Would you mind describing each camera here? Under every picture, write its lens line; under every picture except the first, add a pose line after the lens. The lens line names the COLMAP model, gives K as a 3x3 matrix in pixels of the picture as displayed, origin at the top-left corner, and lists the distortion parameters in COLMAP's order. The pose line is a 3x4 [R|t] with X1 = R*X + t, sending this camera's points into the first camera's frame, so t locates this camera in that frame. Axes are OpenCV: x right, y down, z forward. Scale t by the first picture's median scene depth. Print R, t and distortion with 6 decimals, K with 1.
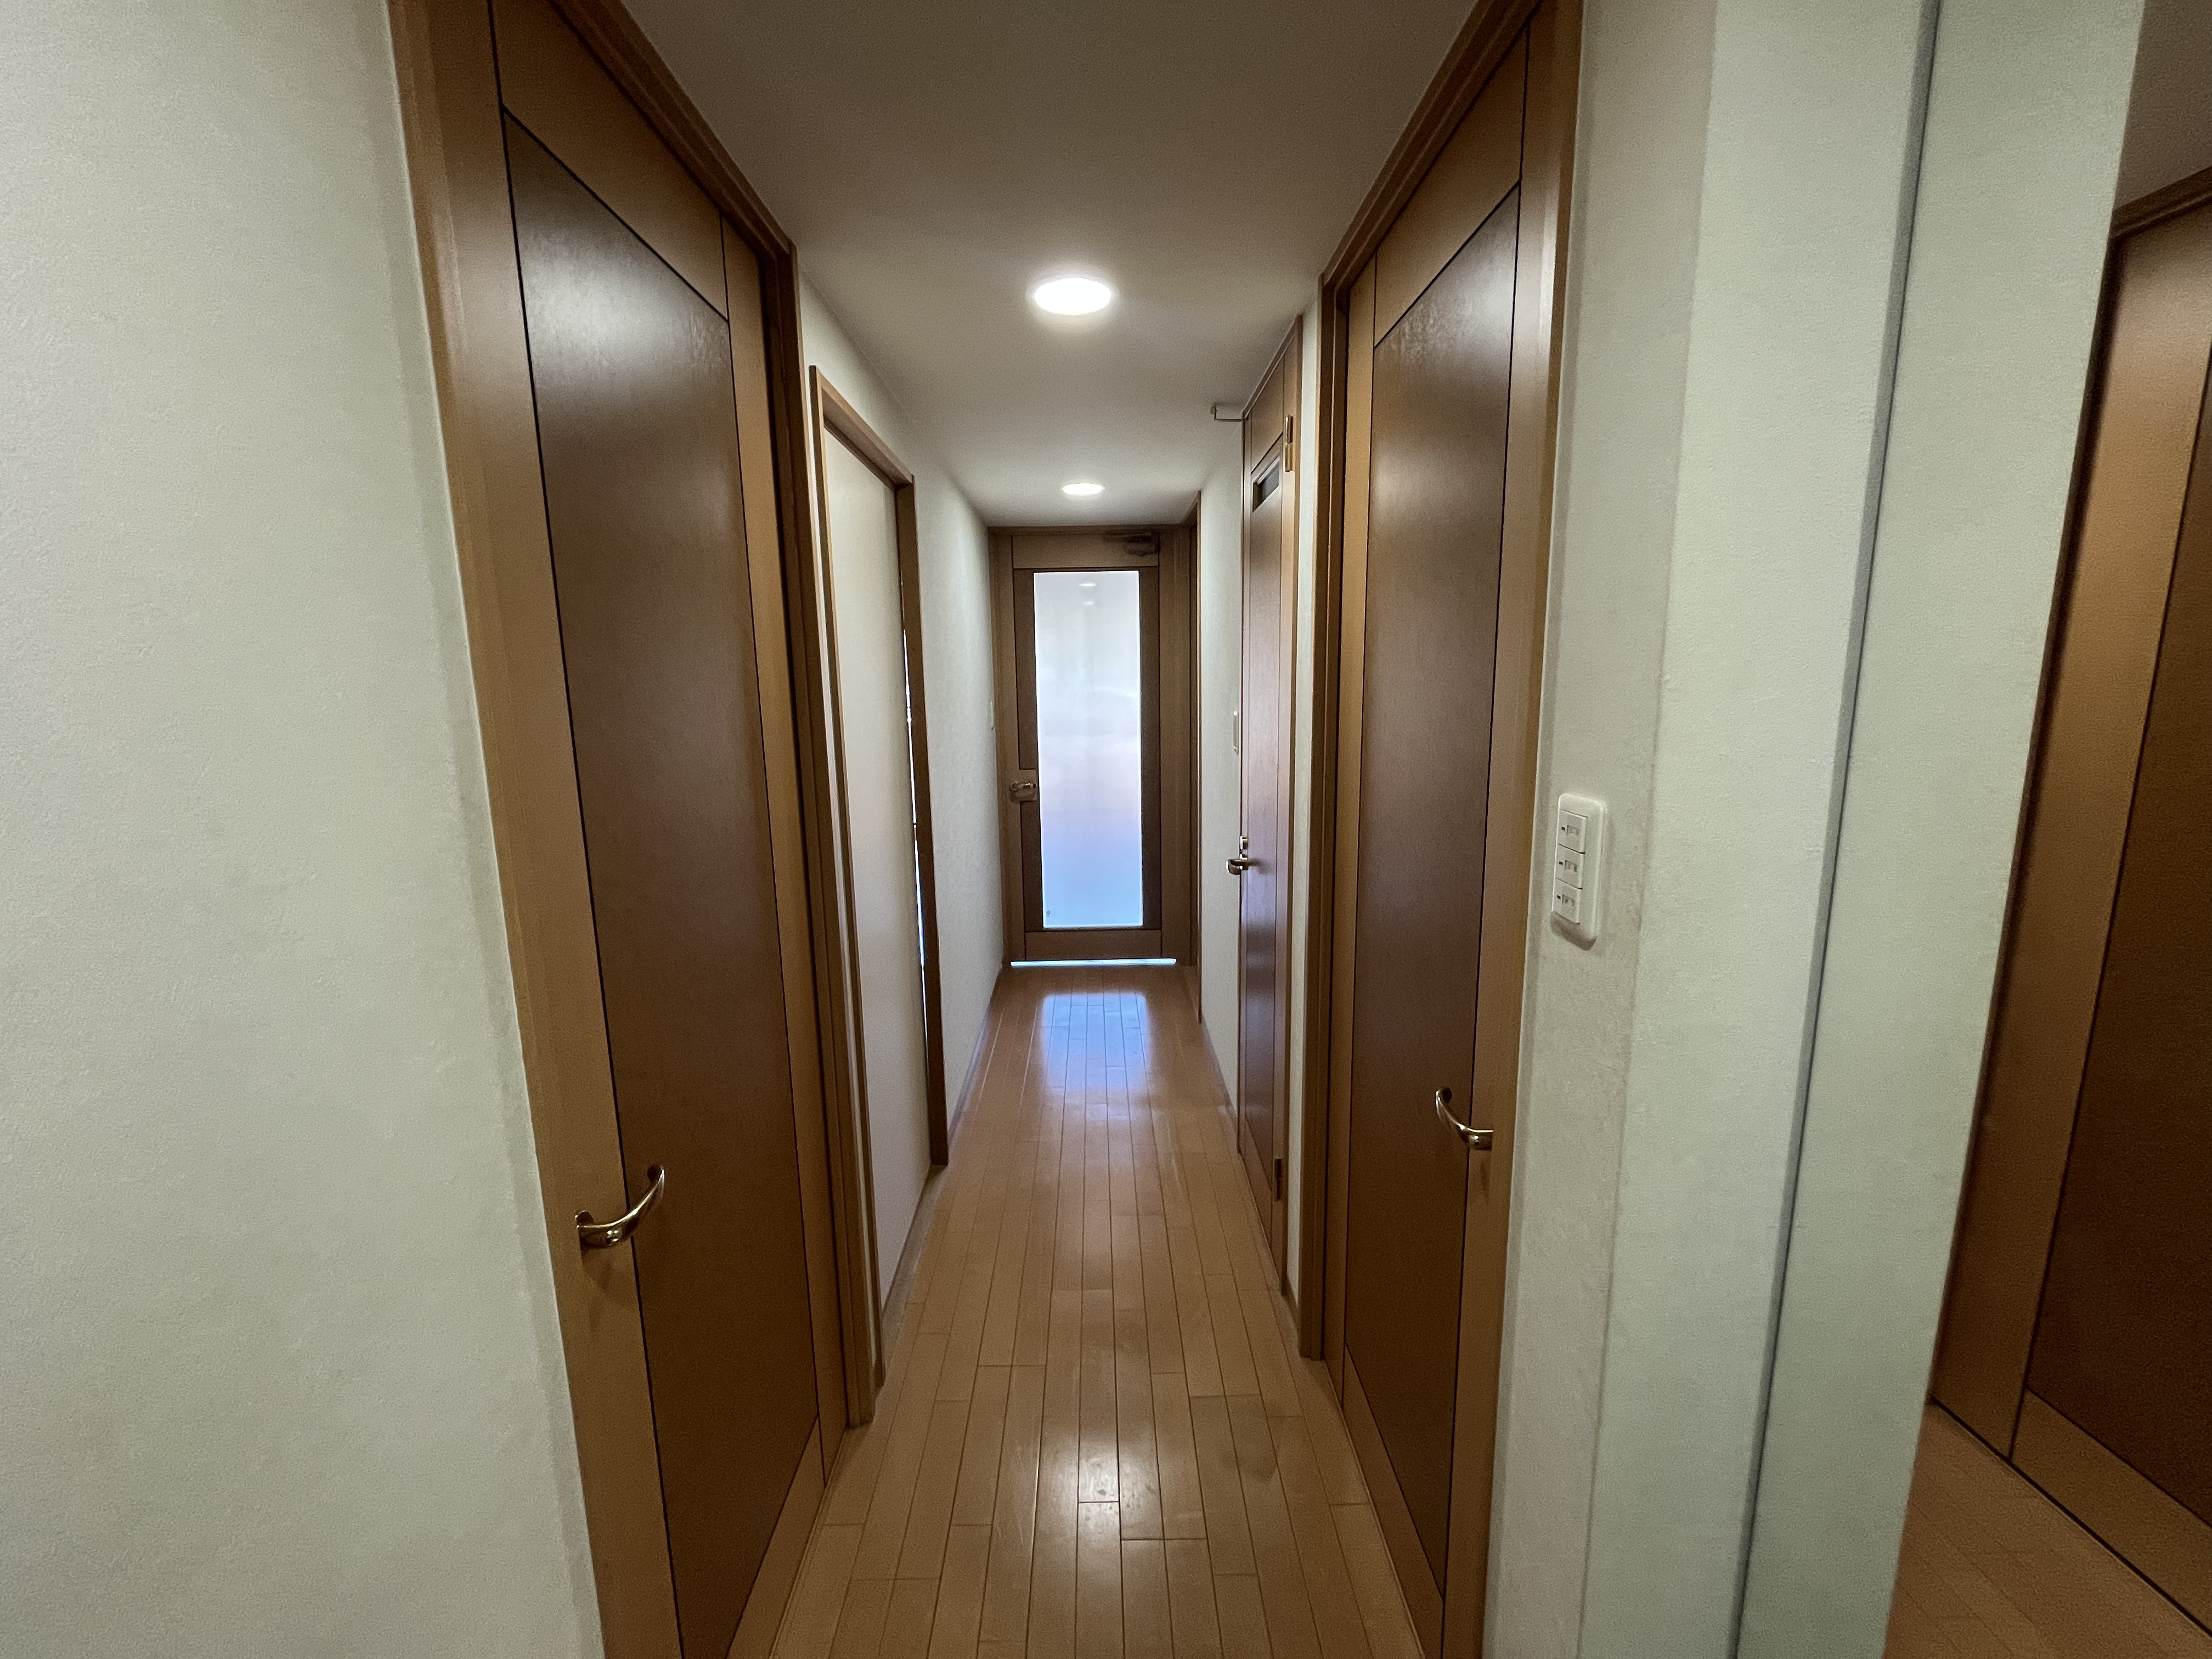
lens RADIAL K [[888.8, 0, 1101.9], [0, 888.8, 819.8], [0, 0, 1]] dist [-0.001630, -0.000455]
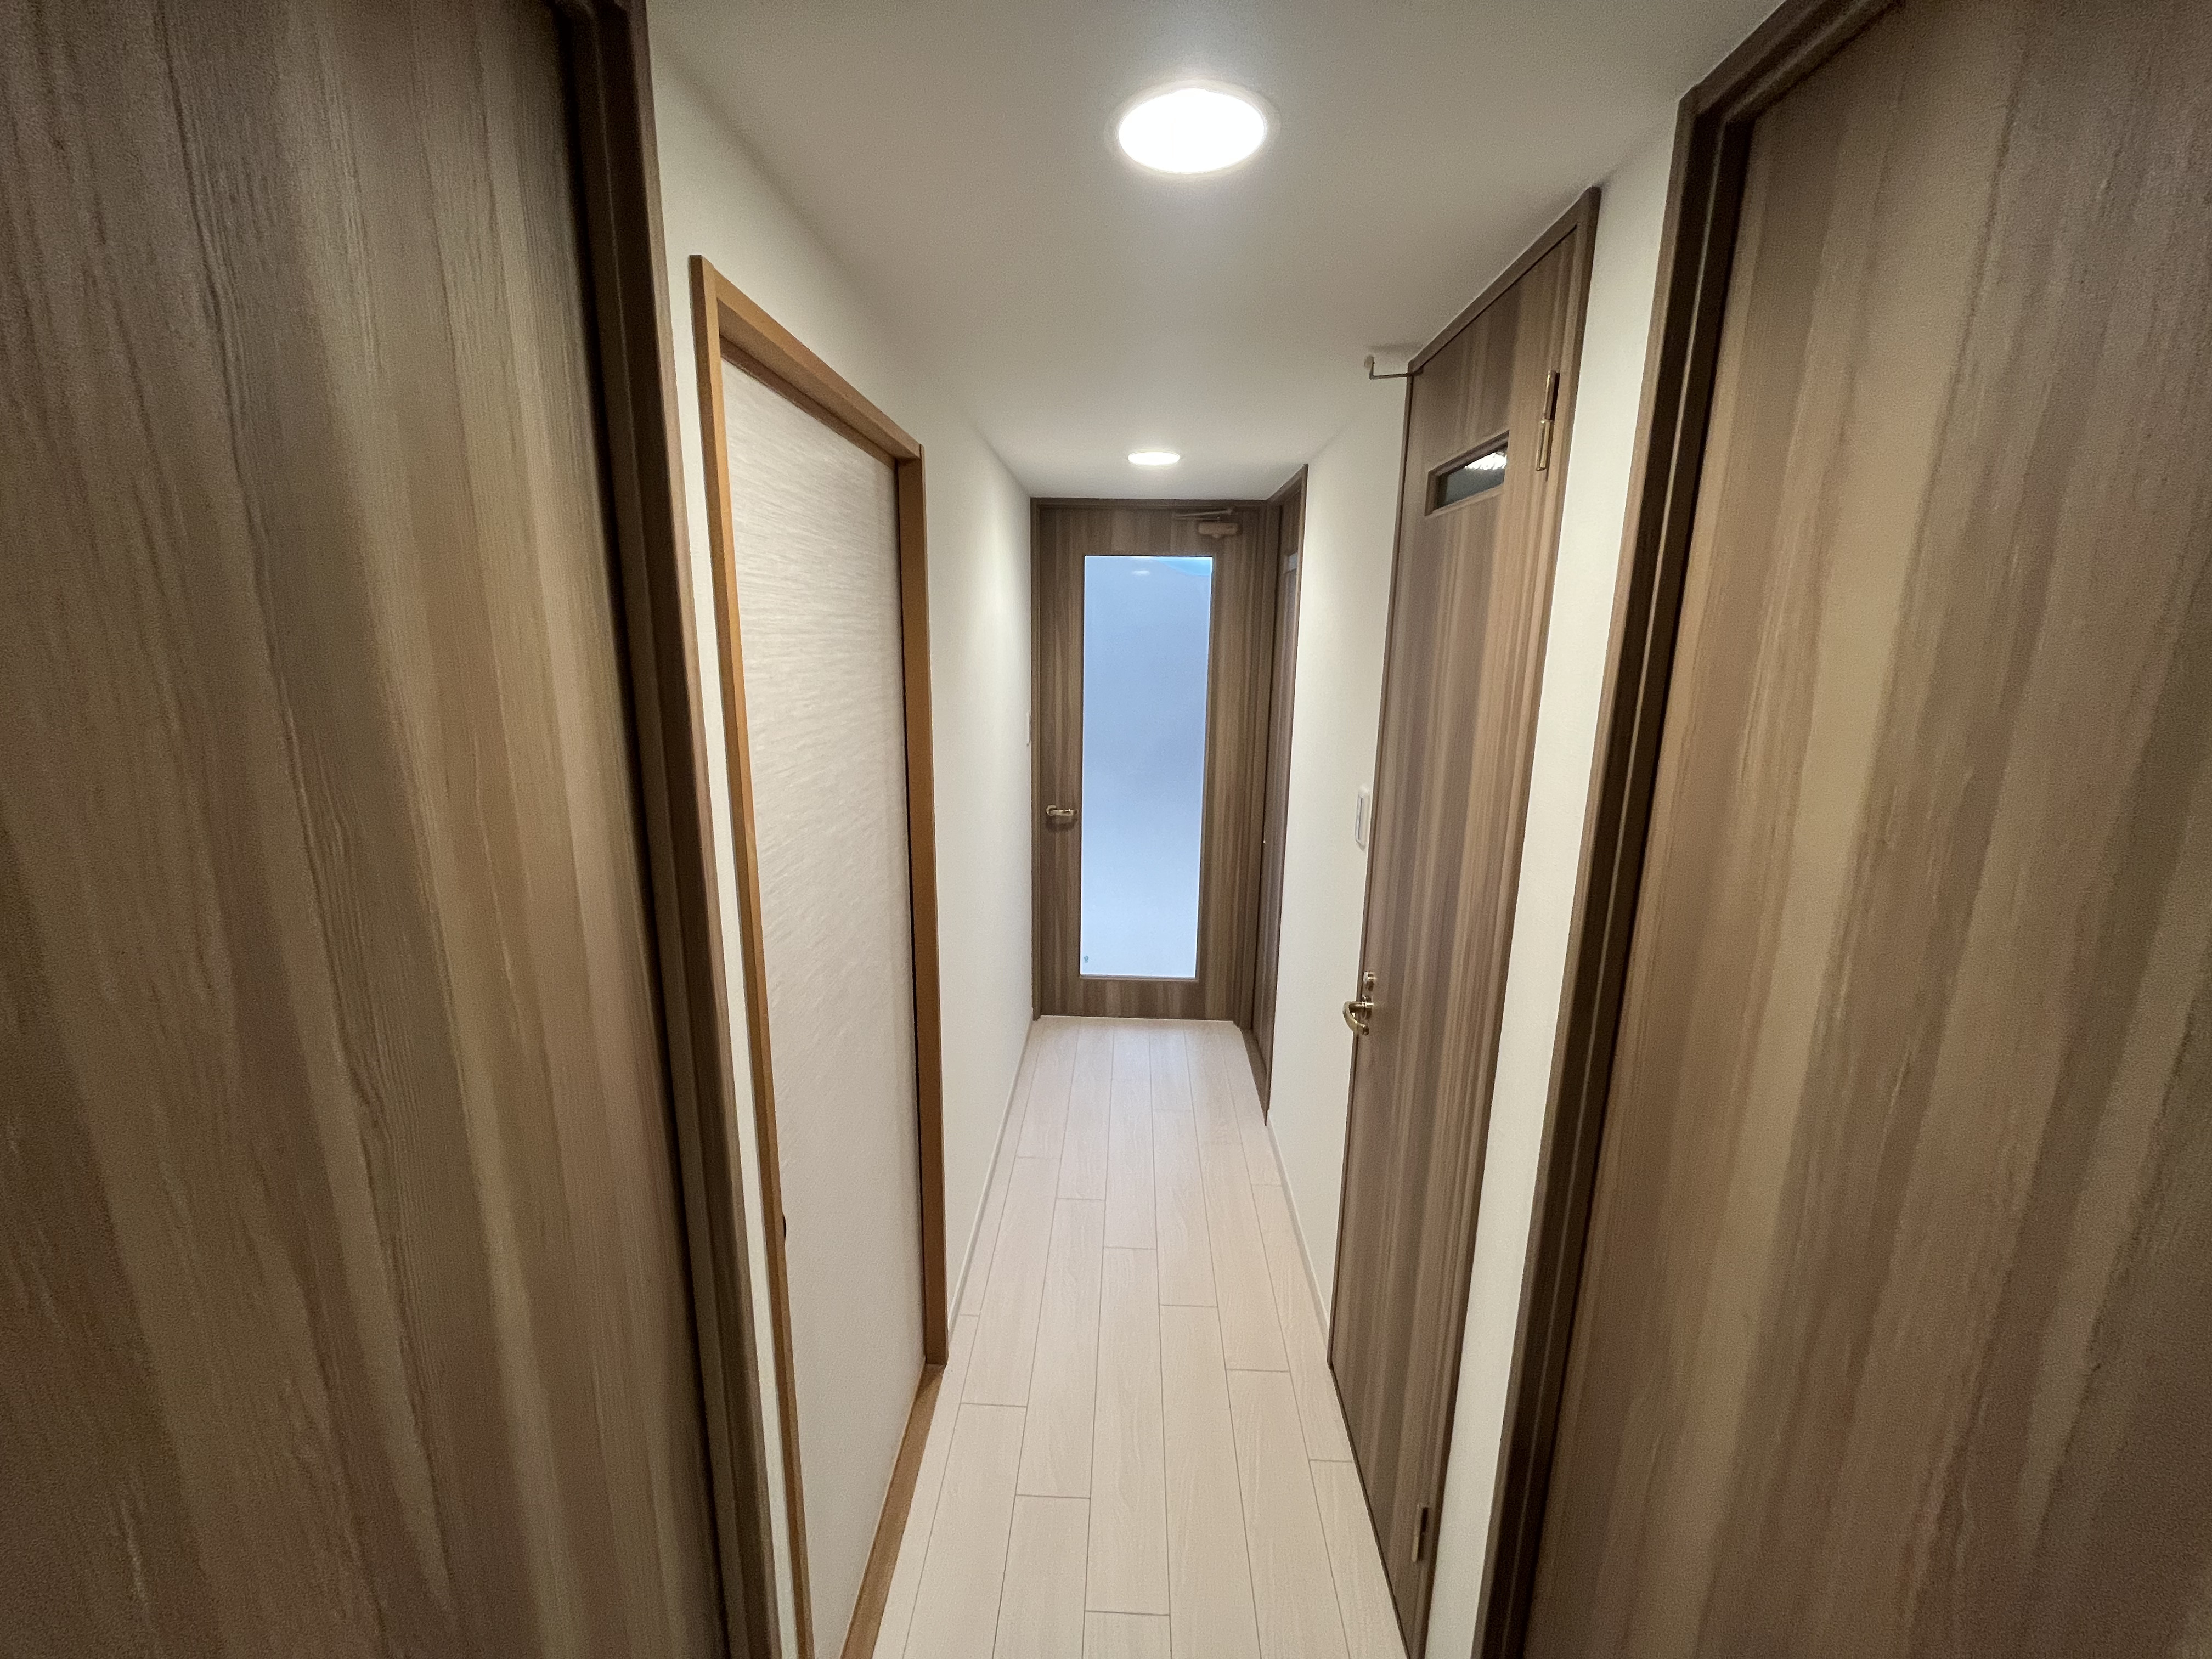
lens RADIAL K [[888.8, 0, 1101.9], [0, 888.8, 819.8], [0, 0, 1]] dist [-0.001630, -0.000455]
pose [[0.998381, 0.042484, -0.037832, -0.031859], [-0.040522, 0.997867, 0.051179, -0.124704], [0.039926, -0.049563, 0.997973, 0.272956]]
